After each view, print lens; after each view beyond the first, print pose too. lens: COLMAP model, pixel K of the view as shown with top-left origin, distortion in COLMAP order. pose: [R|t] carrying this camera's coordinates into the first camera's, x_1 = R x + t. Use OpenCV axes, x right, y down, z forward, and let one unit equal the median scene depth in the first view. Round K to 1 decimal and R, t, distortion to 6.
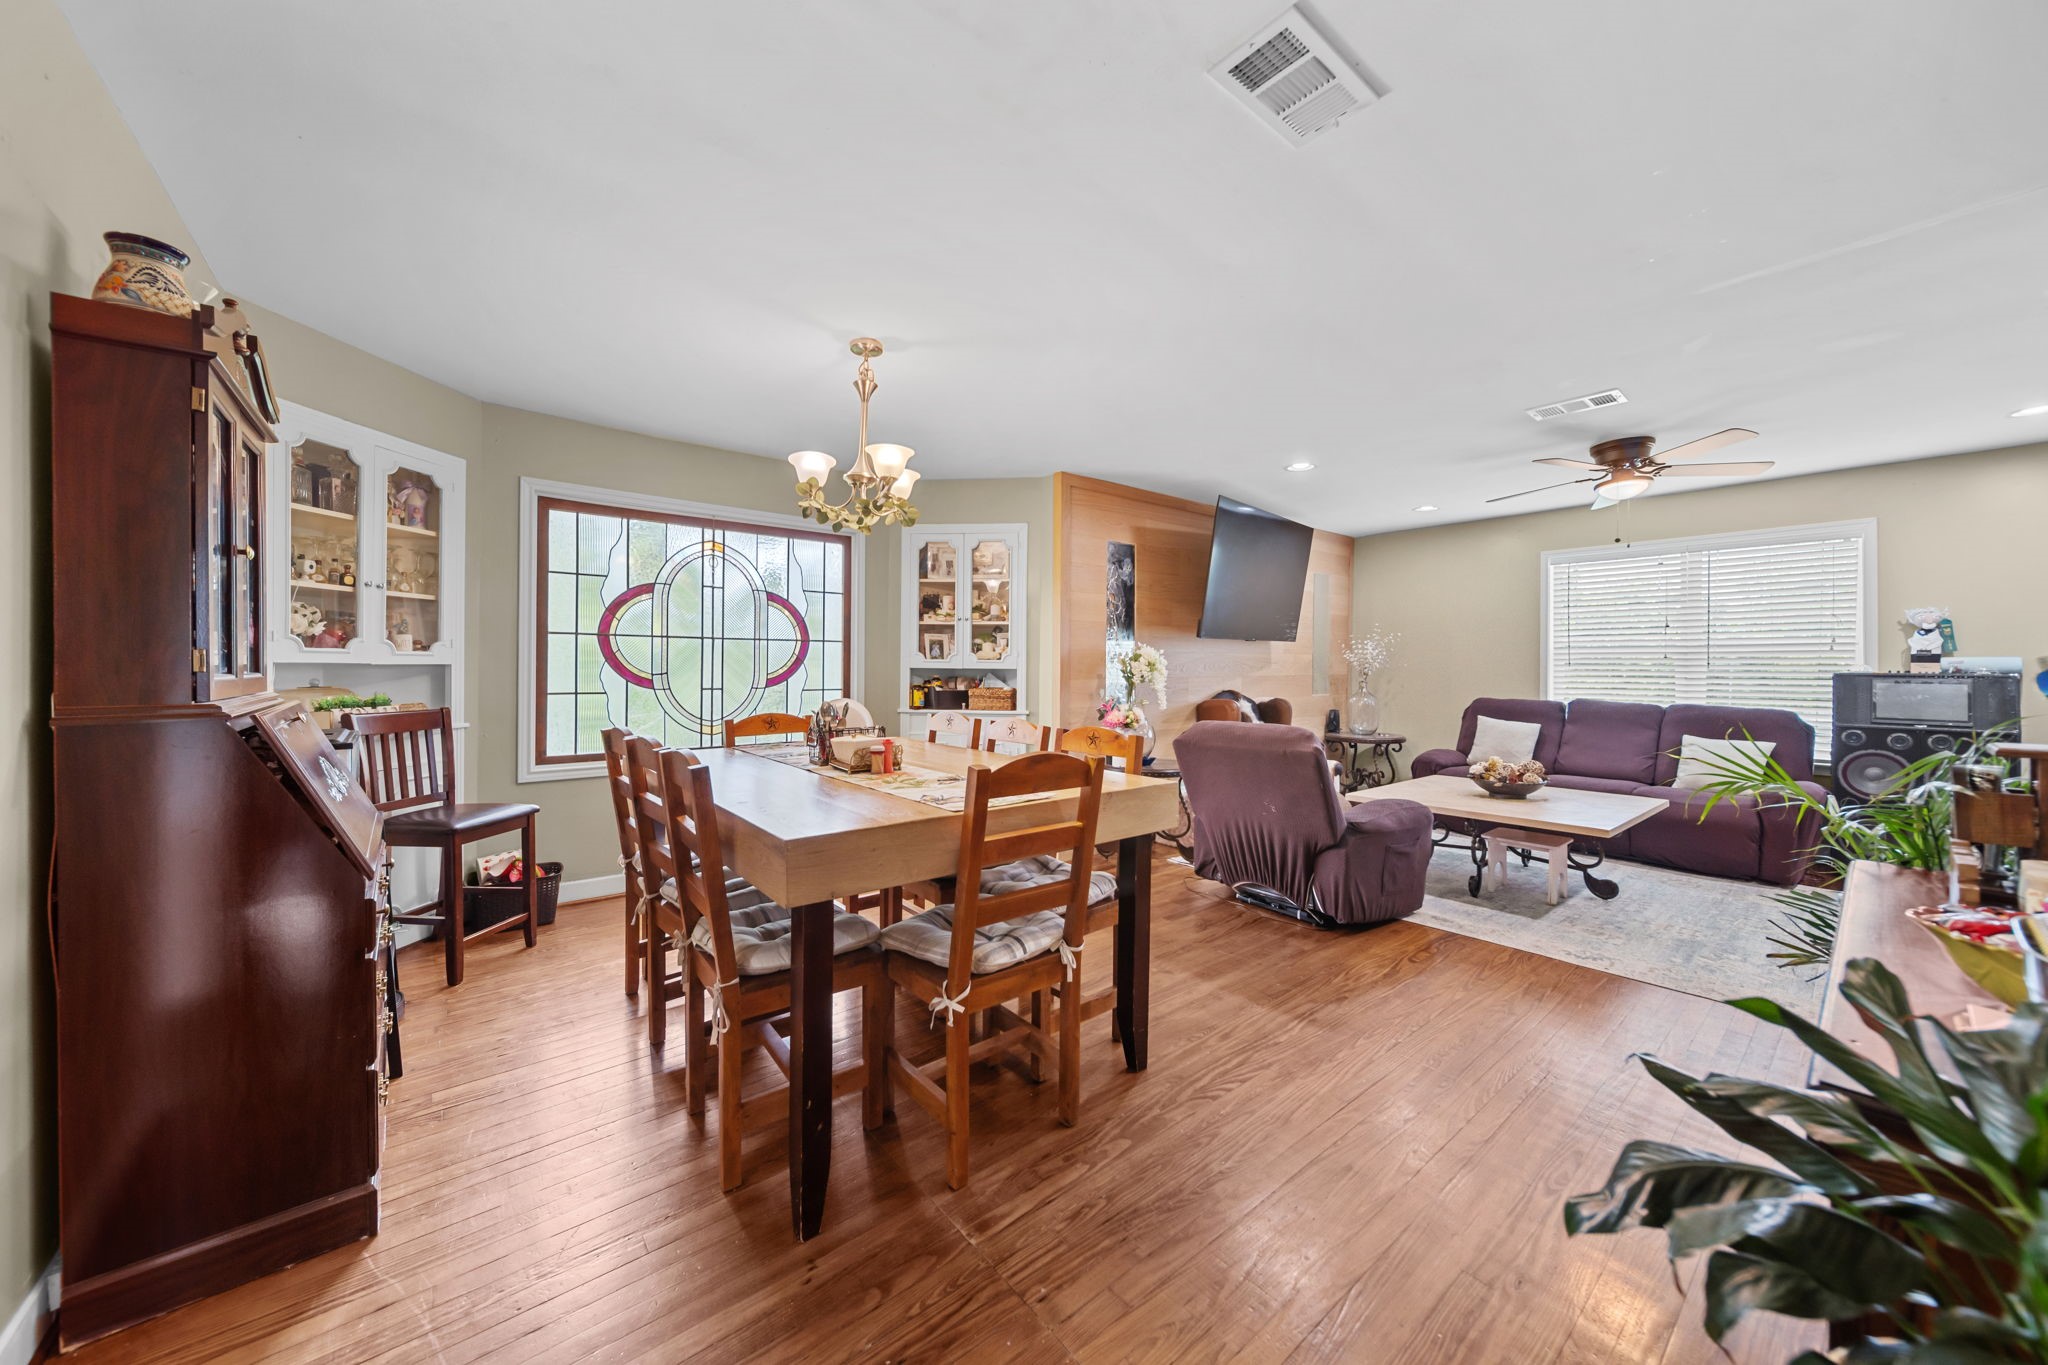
lens RADIAL K [[722.7, 0, 1022.5], [0, 722.7, 680.8], [0, 0, 1]] dist [0.000803, -0.001295]
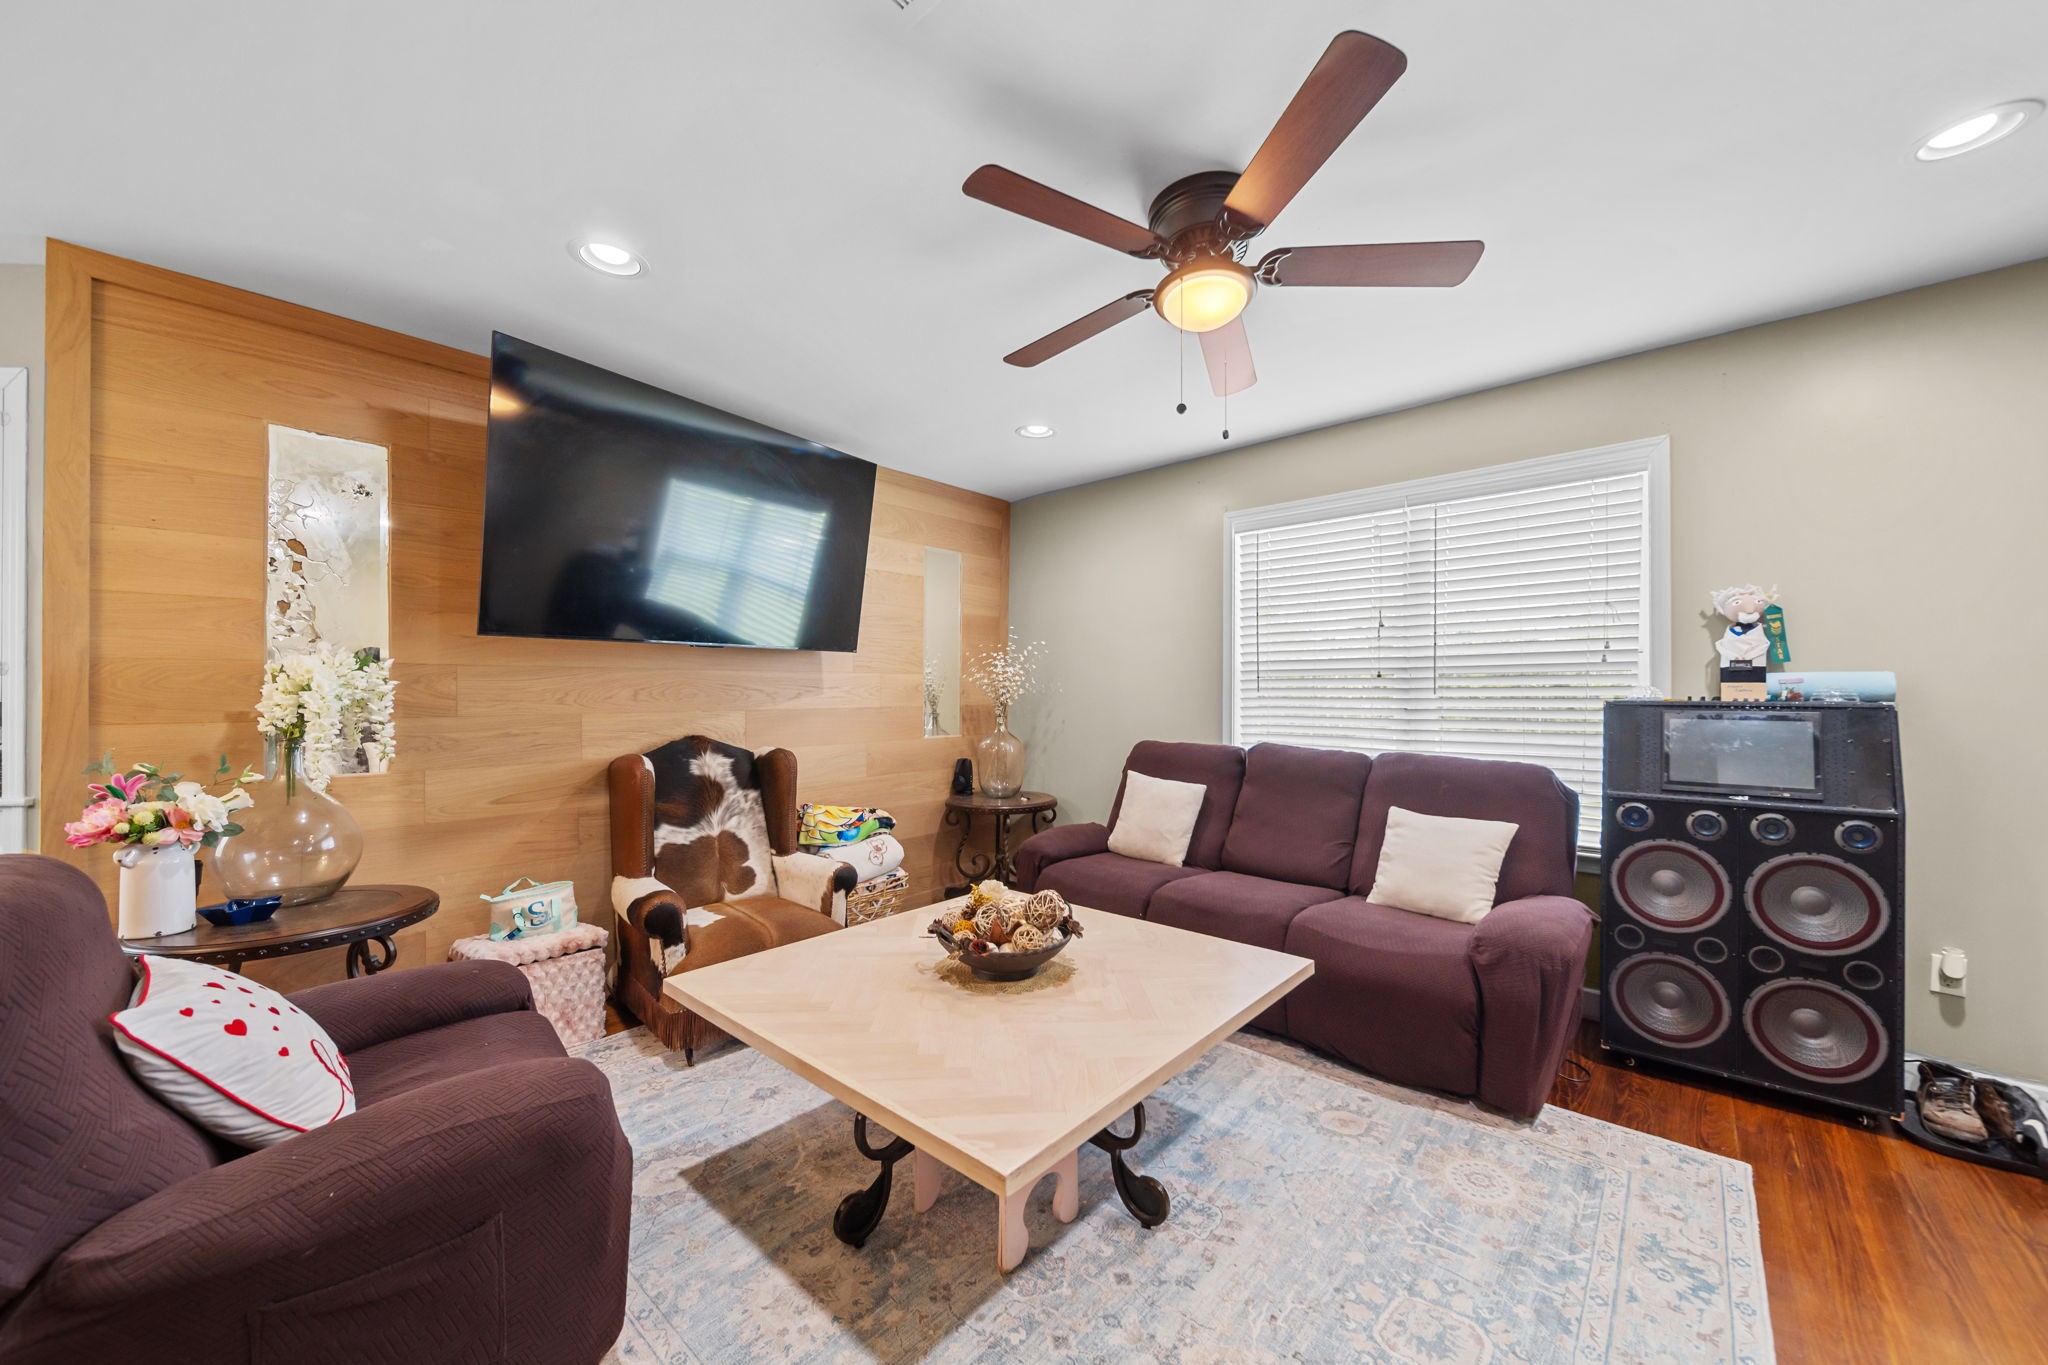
lens RADIAL K [[733.1, 0, 1043.2], [0, 733.1, 715.0], [0, 0, 1]] dist [0.001364, 0.000070]
pose [[0.986024, -0.008673, 0.166376, 0.574656], [0.007297, 0.999934, 0.008885, -0.007917], [-0.166442, -0.007547, 0.986022, 0.489914]]
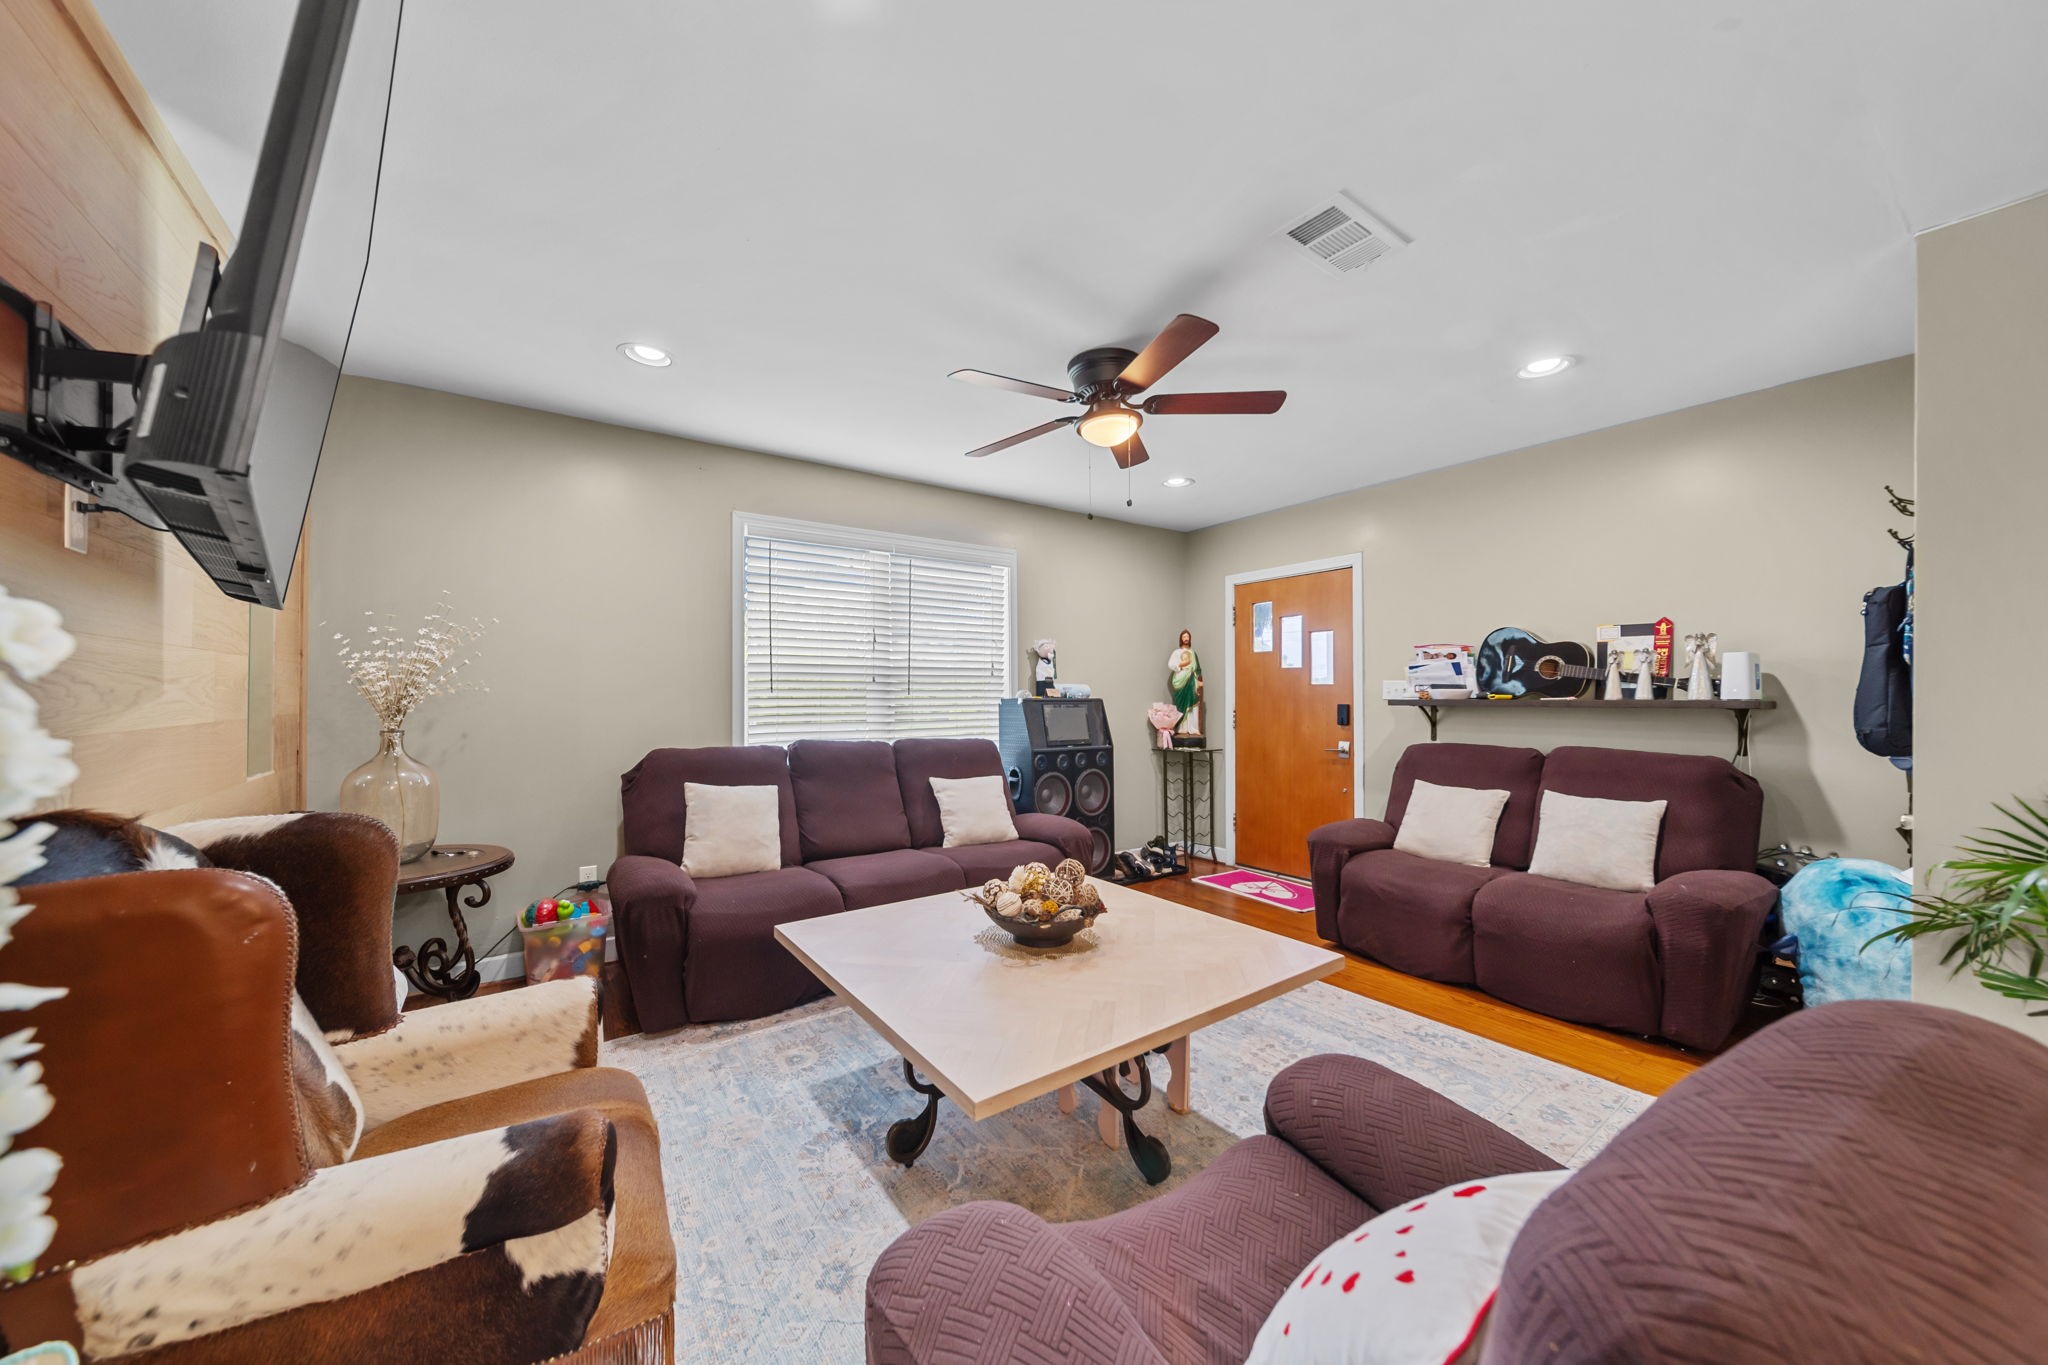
lens RADIAL K [[722.7, 0, 1022.5], [0, 722.7, 680.8], [0, 0, 1]] dist [0.000803, -0.001295]
pose [[0.074299, 0.022668, 0.996978, 0.137732], [0.022095, 0.999459, -0.024371, -0.010340], [-0.996991, 0.023839, 0.073758, 0.905248]]
